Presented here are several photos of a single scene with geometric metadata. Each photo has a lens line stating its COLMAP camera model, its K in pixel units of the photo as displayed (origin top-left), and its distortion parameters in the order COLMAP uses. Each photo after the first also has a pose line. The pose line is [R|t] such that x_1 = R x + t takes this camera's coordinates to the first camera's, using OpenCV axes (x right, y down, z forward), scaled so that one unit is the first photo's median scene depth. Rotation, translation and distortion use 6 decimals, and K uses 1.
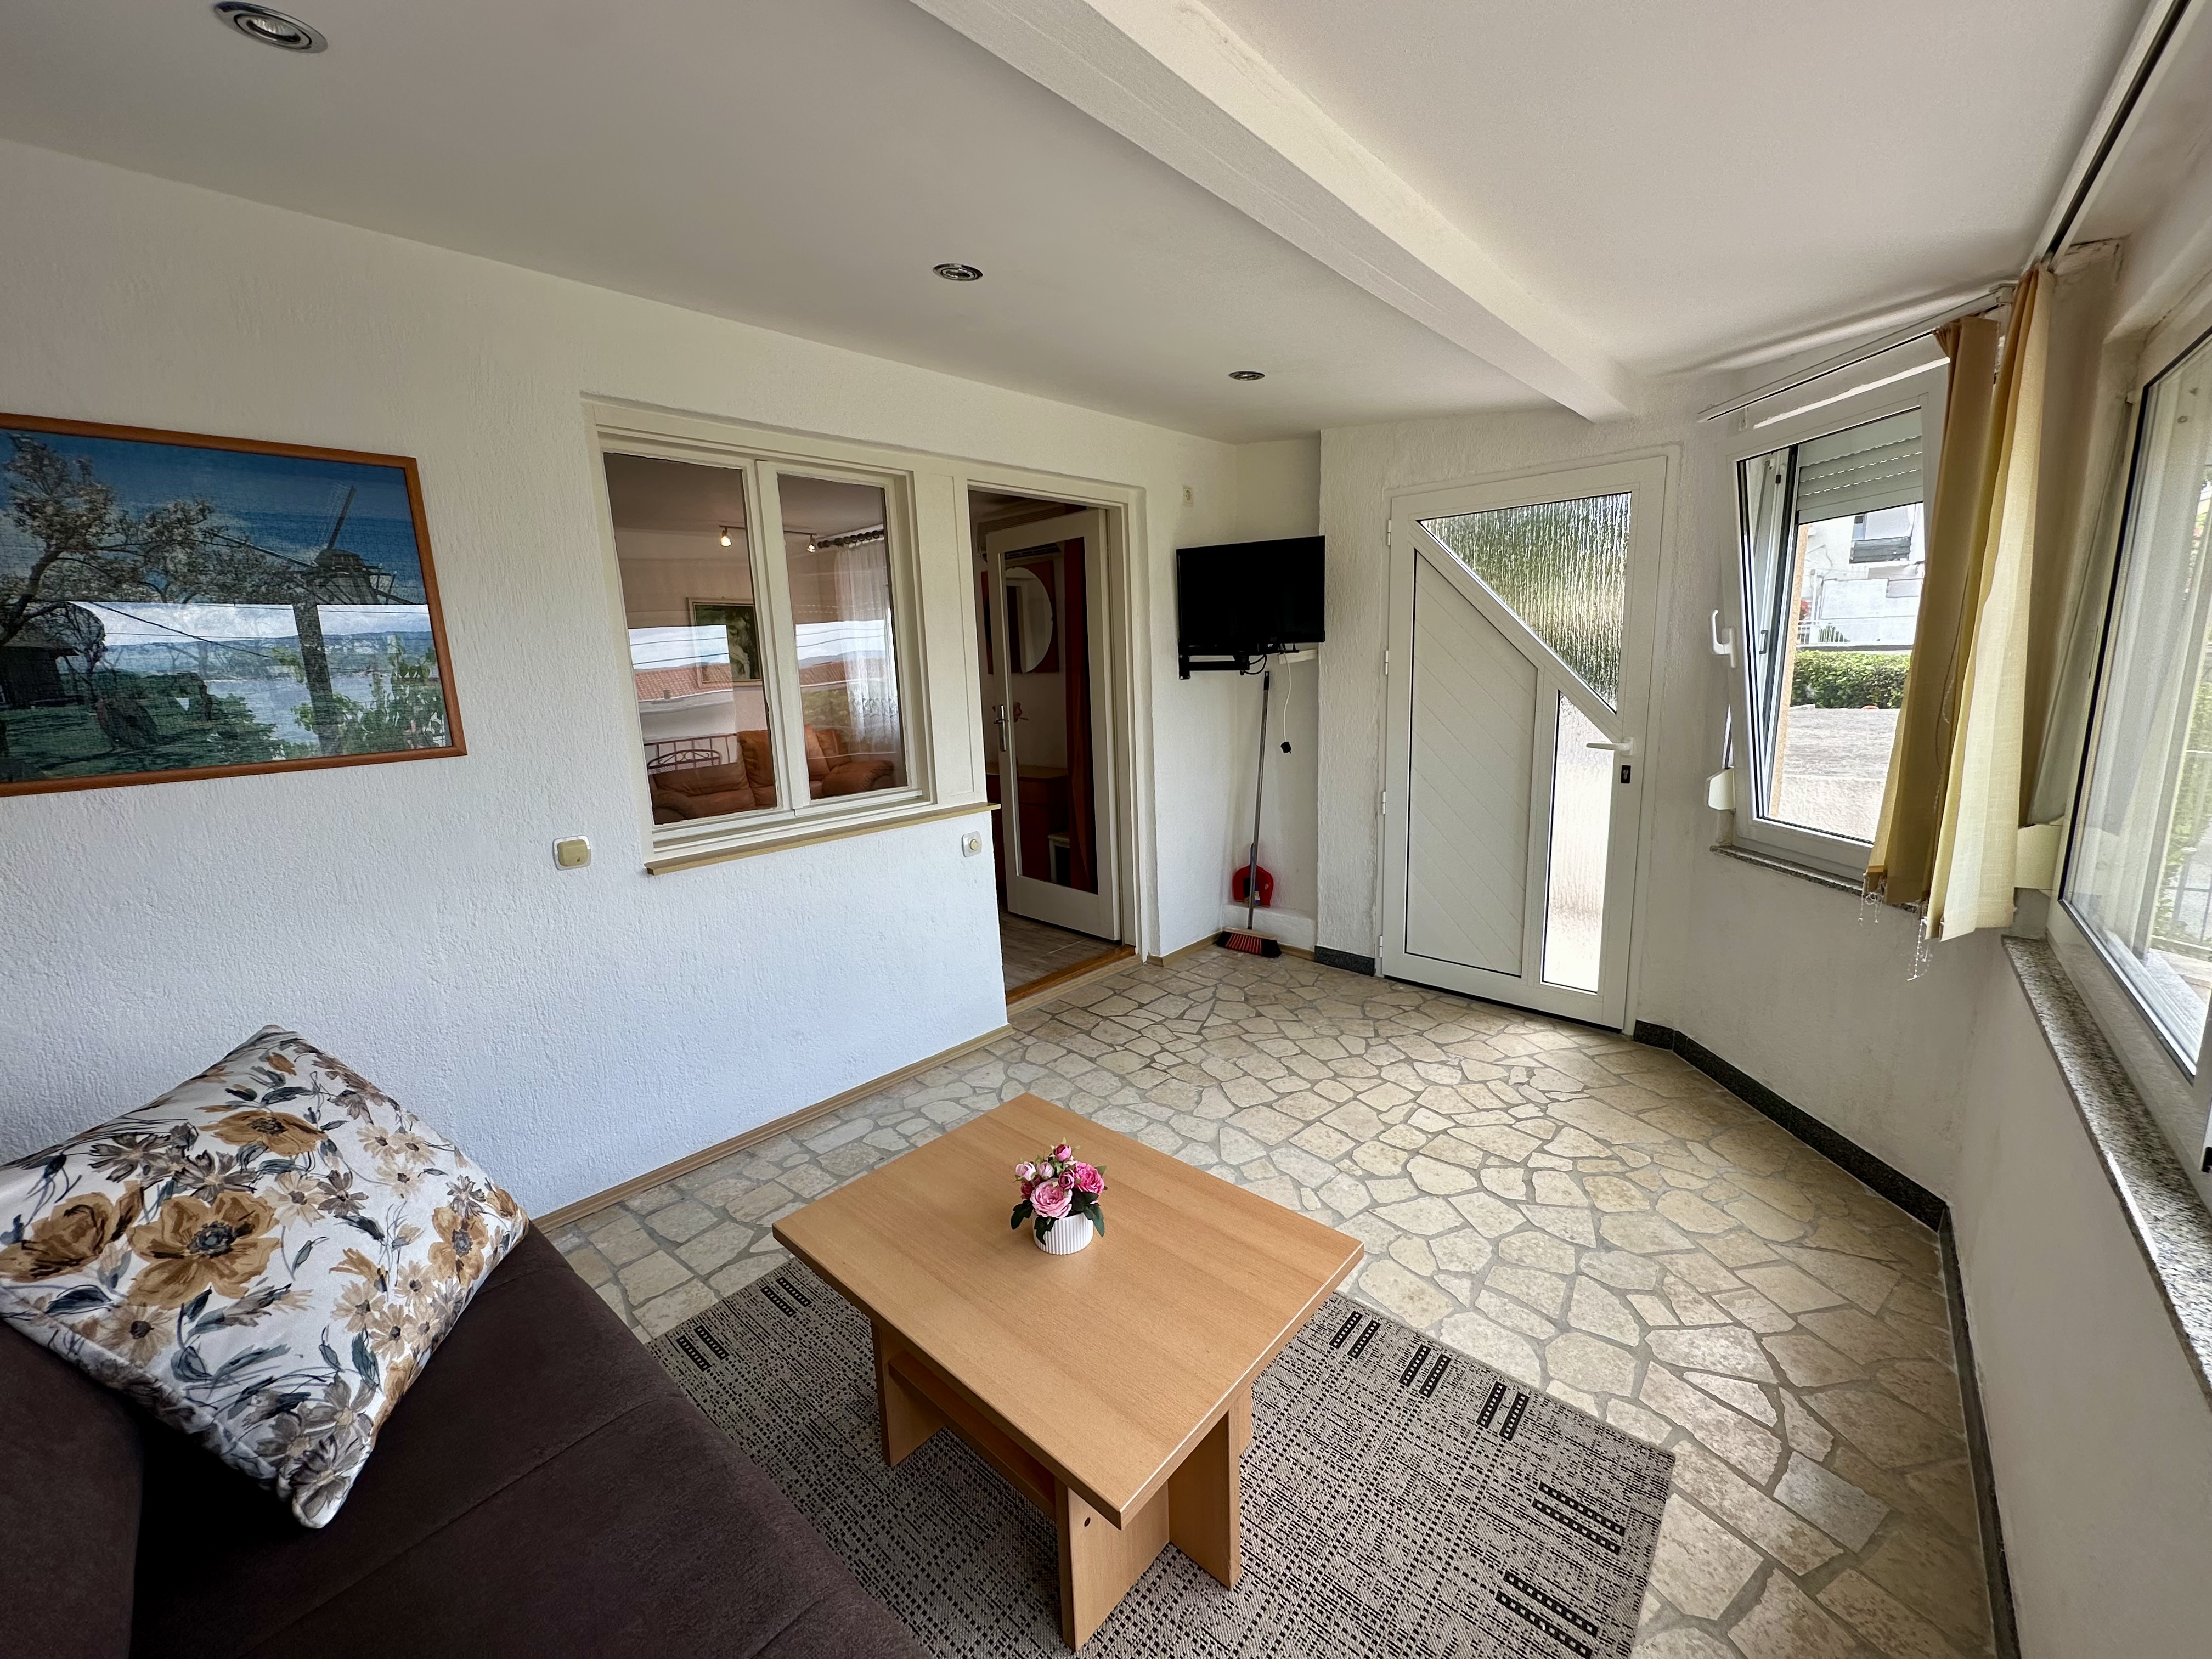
lens RADIAL K [[882.7, 0, 1104.4], [0, 882.7, 825.9], [0, 0, 1]] dist [-0.001327, 0.000178]
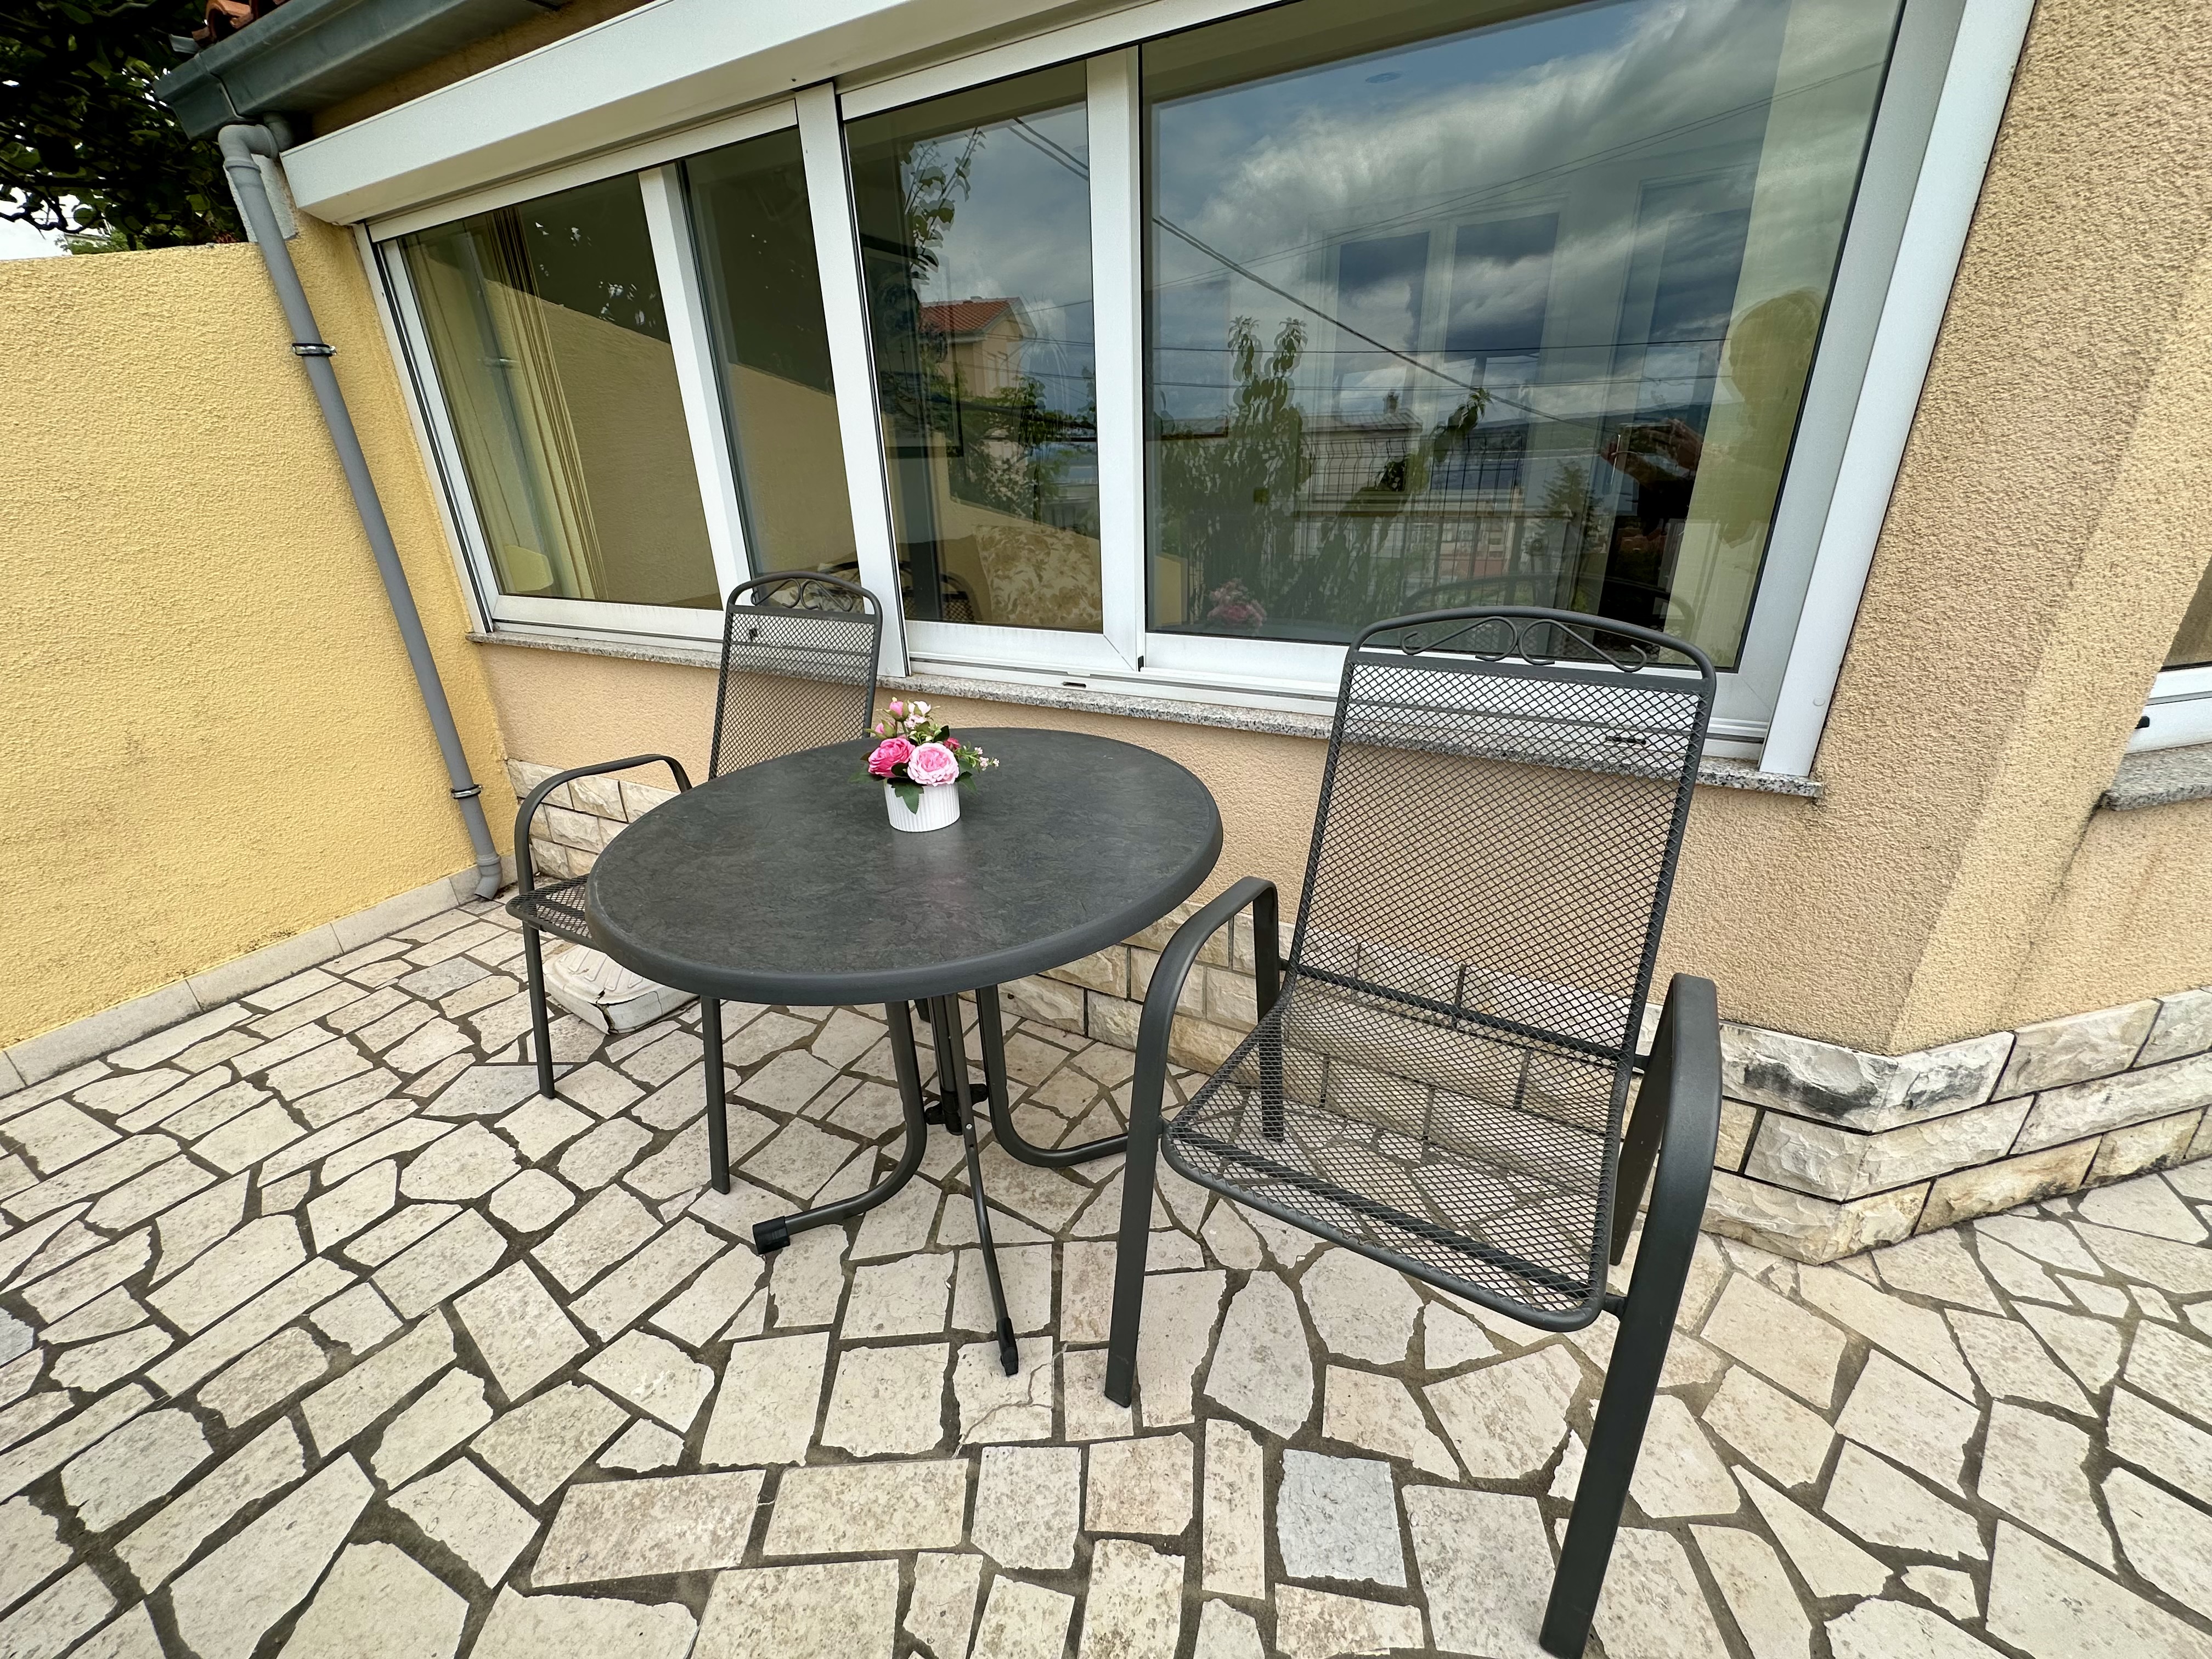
lens RADIAL K [[882.7, 0, 1104.4], [0, 882.7, 825.9], [0, 0, 1]] dist [-0.001327, 0.000178]
pose [[0.193814, 0.407067, -0.892599, 1.263749], [-0.161043, 0.910710, 0.380359, 0.005338], [0.967730, 0.070028, 0.242063, 0.250695]]
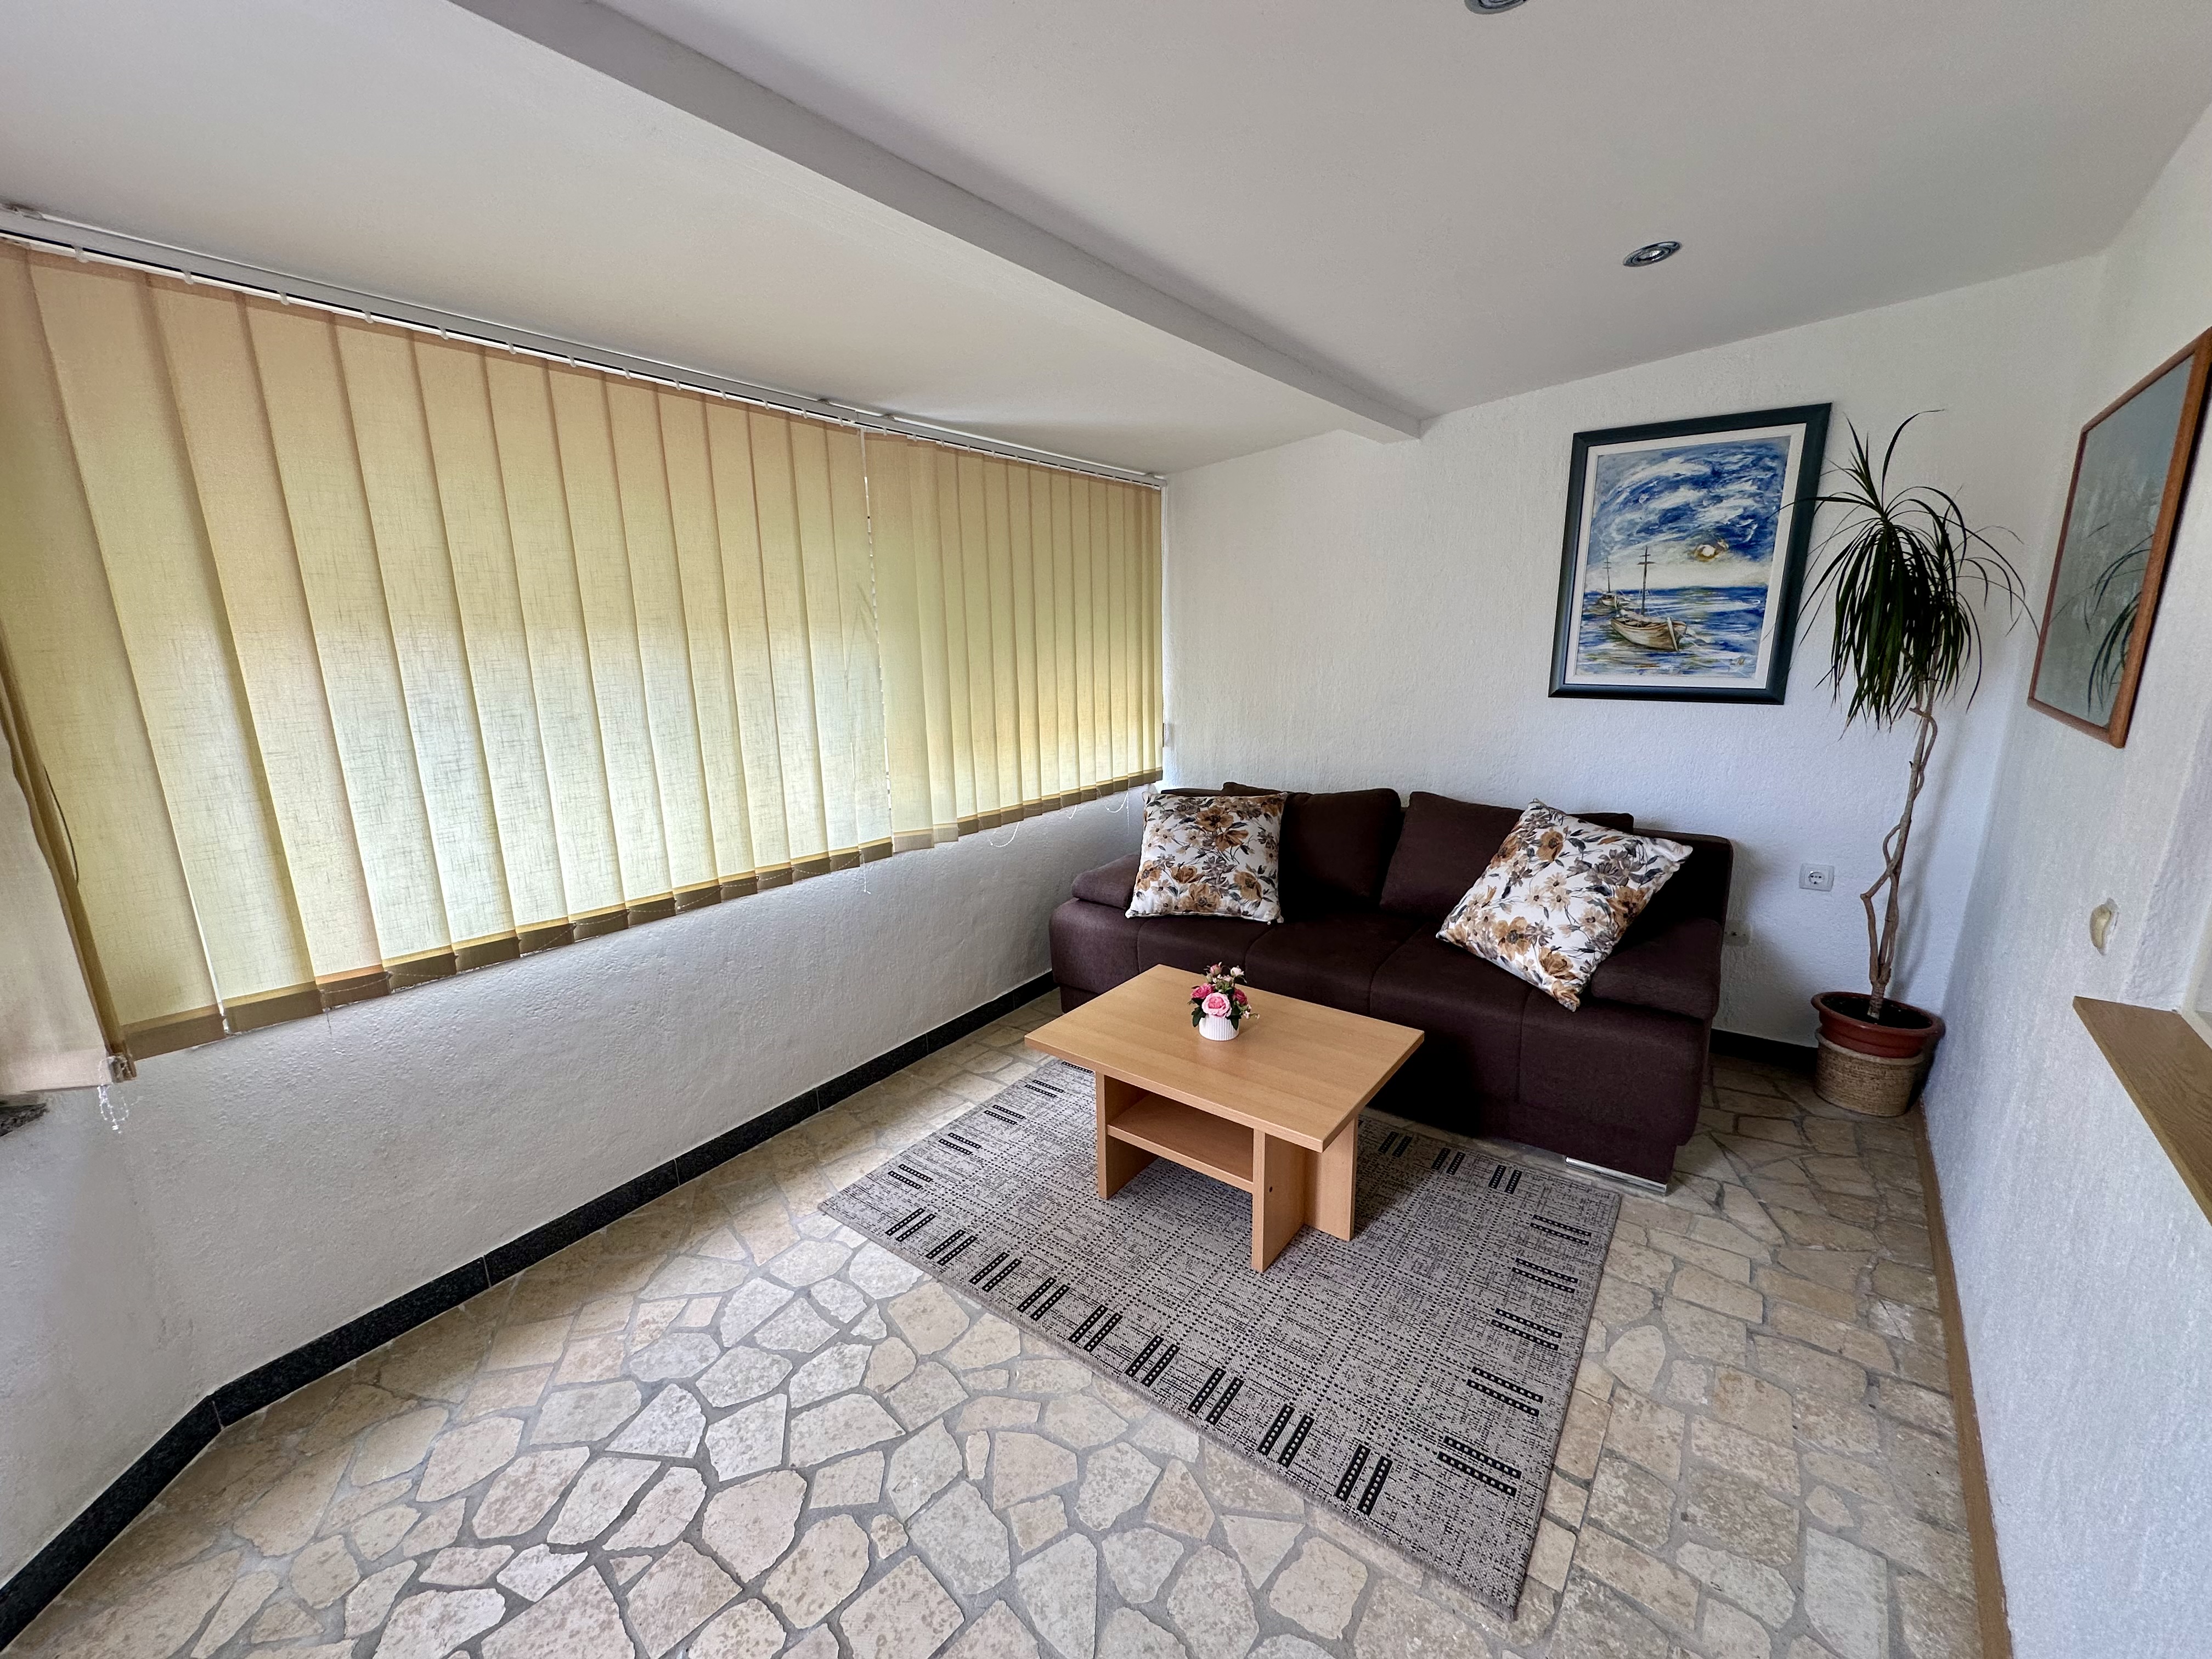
lens RADIAL K [[882.7, 0, 1104.4], [0, 882.7, 825.9], [0, 0, 1]] dist [-0.001327, 0.000178]
pose [[-0.995866, 0.066867, -0.061486, 0.140311], [0.036706, 0.915365, 0.400949, -0.302349], [0.083093, 0.397035, -0.914034, 1.424875]]
